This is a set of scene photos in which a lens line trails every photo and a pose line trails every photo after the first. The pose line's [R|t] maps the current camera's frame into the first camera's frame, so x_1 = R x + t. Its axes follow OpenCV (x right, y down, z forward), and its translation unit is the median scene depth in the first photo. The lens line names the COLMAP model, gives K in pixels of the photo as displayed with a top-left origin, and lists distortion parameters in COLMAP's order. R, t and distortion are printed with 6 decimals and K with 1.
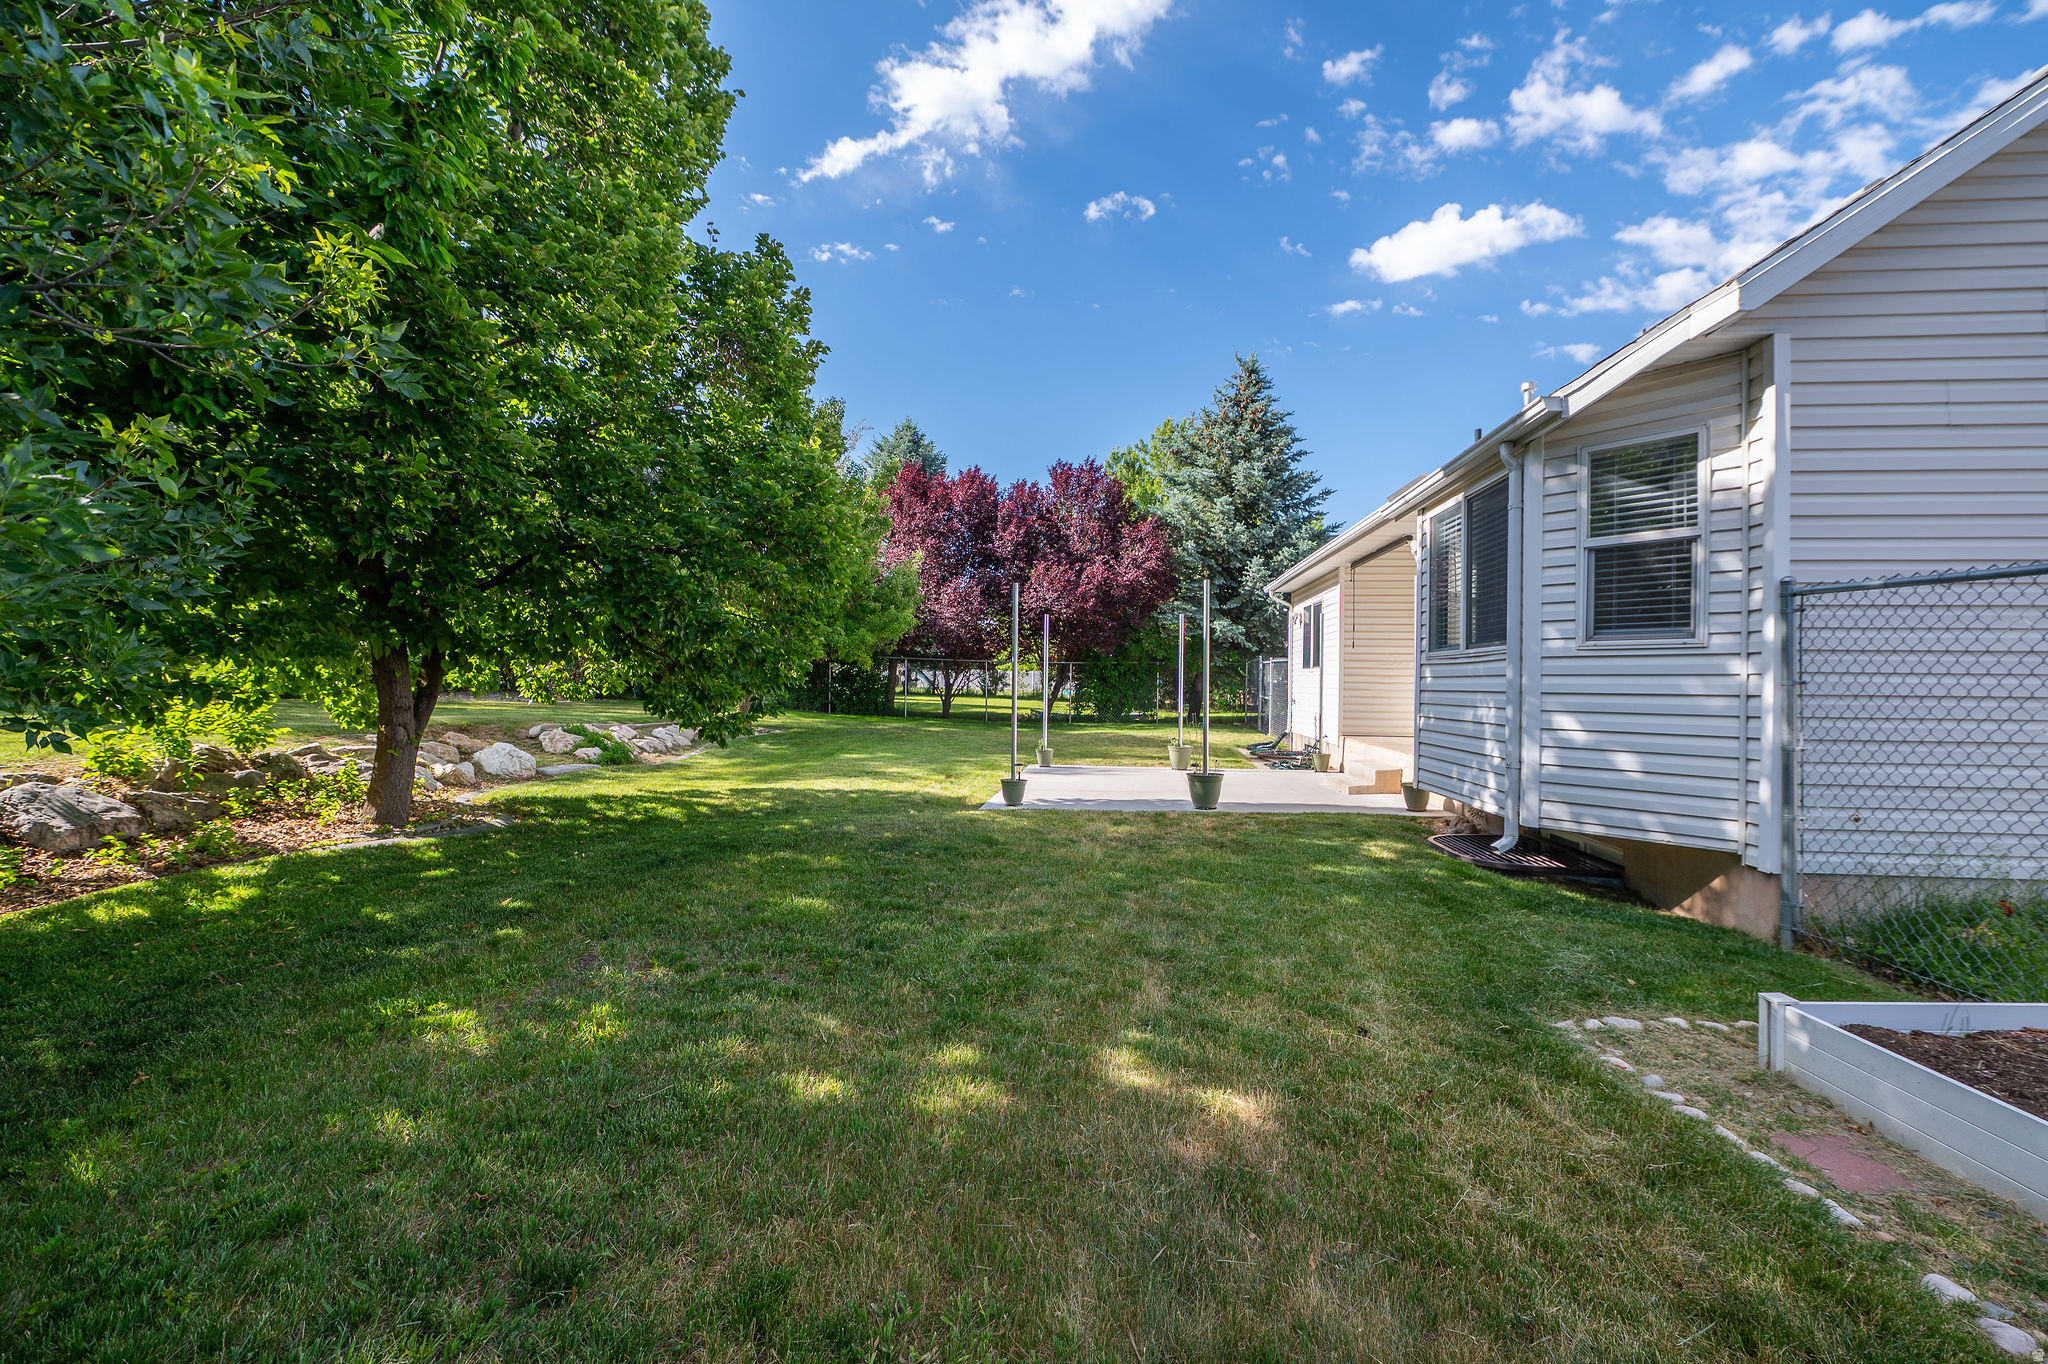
lens RADIAL K [[809.5, 0, 1024.0], [0, 809.5, 682.0], [0, 0, 1]] dist [-0.030399, 0.004102]
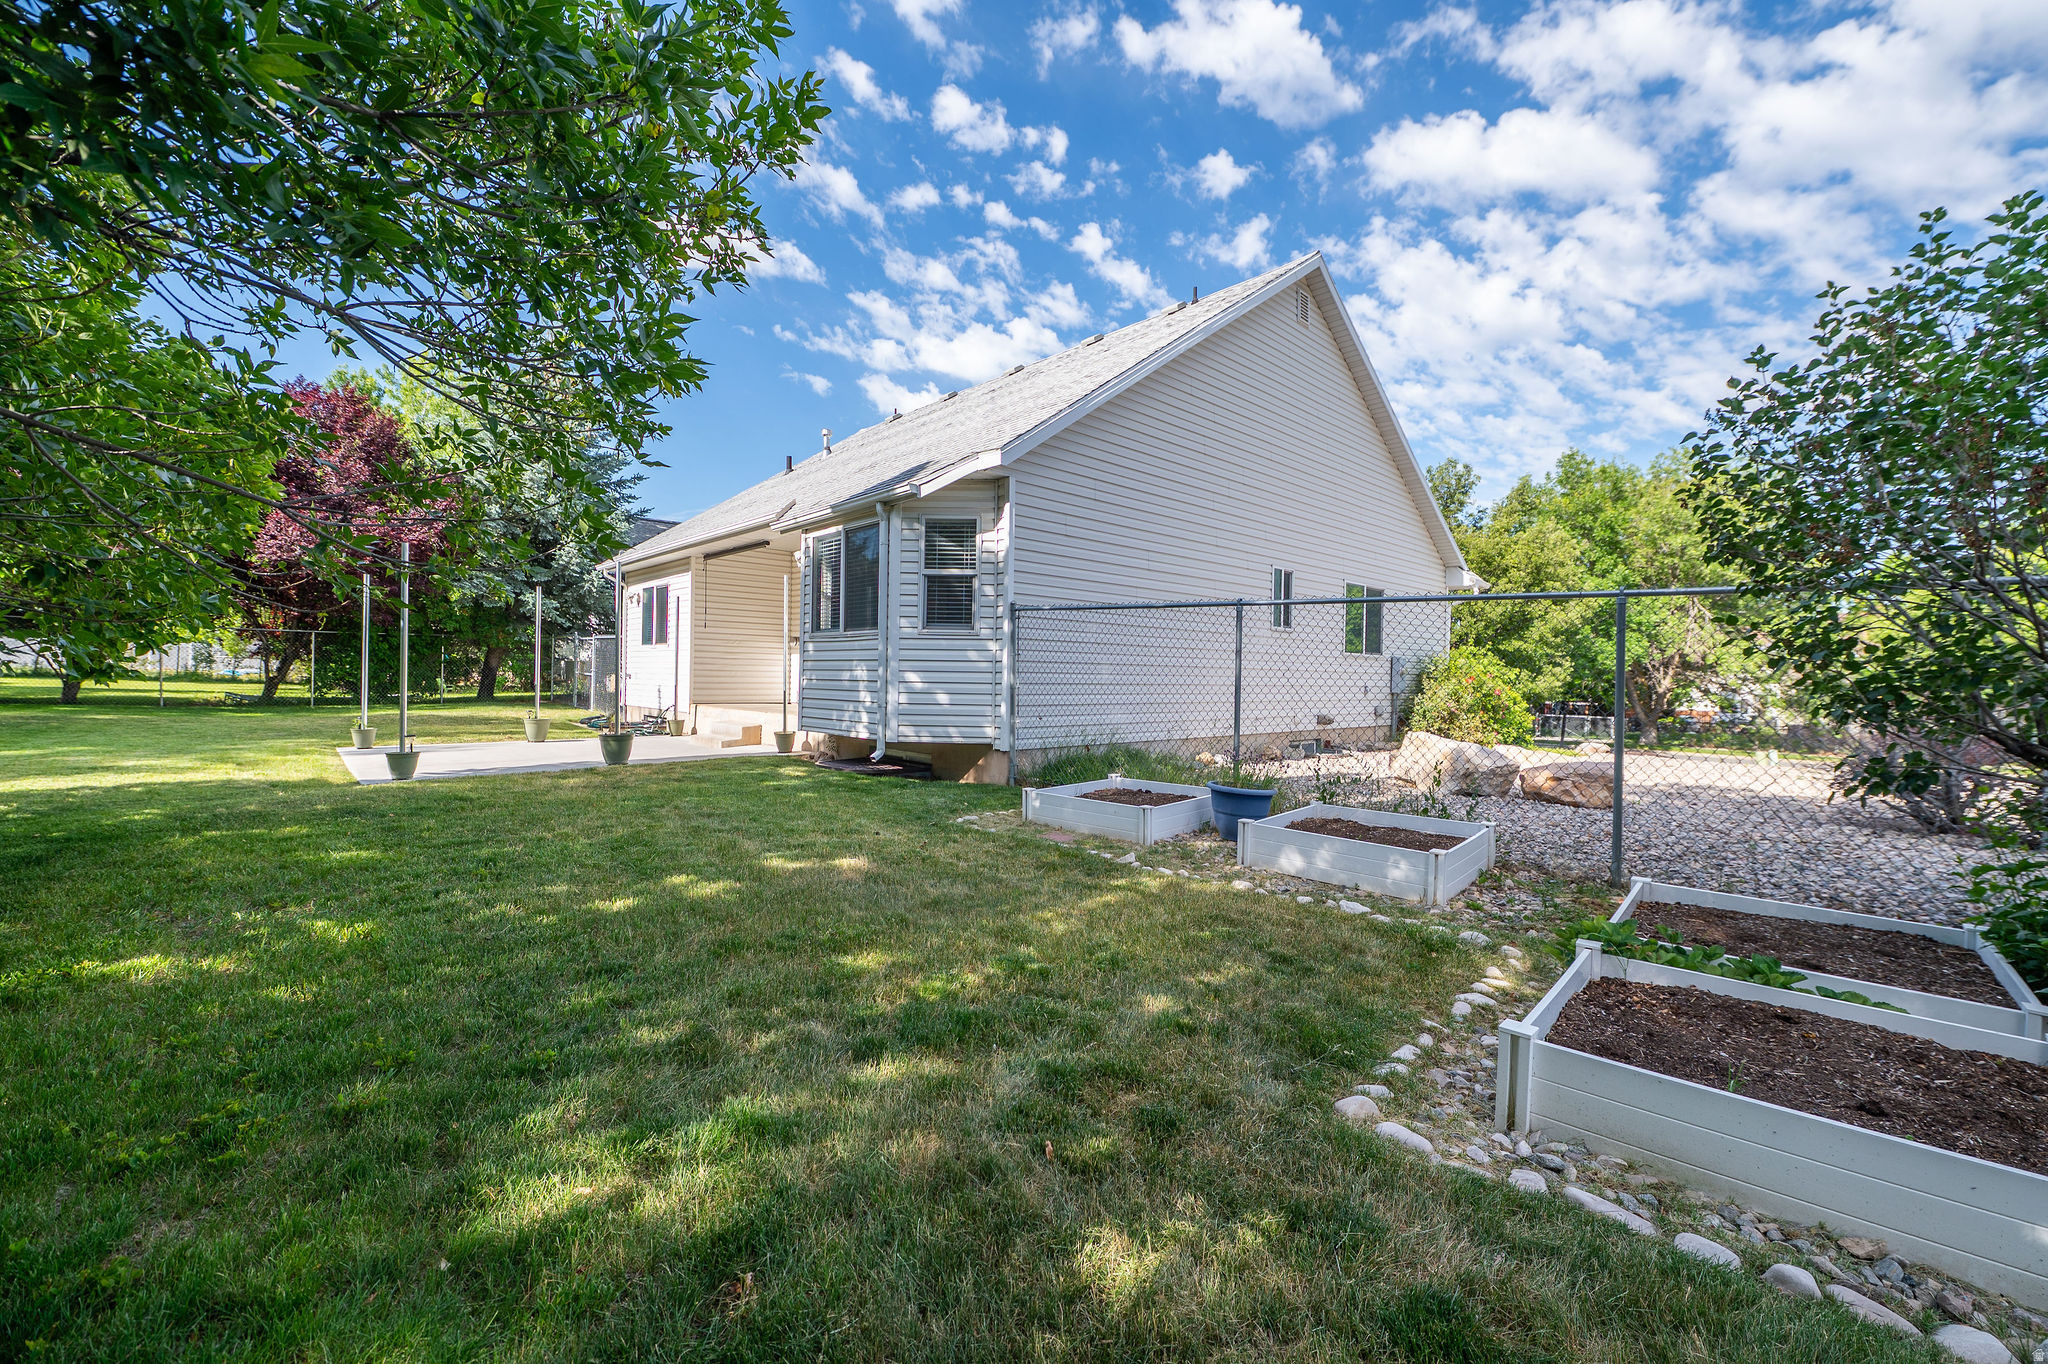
lens RADIAL K [[864.0, 0, 1024.0], [0, 864.0, 682.0], [0, 0, 1]] dist [0.033089, -0.000021]
pose [[0.638662, -0.003381, 0.769480, -0.537084], [-0.008308, 0.999902, 0.011289, 0.036207], [-0.769443, -0.013603, 0.638571, -0.322619]]
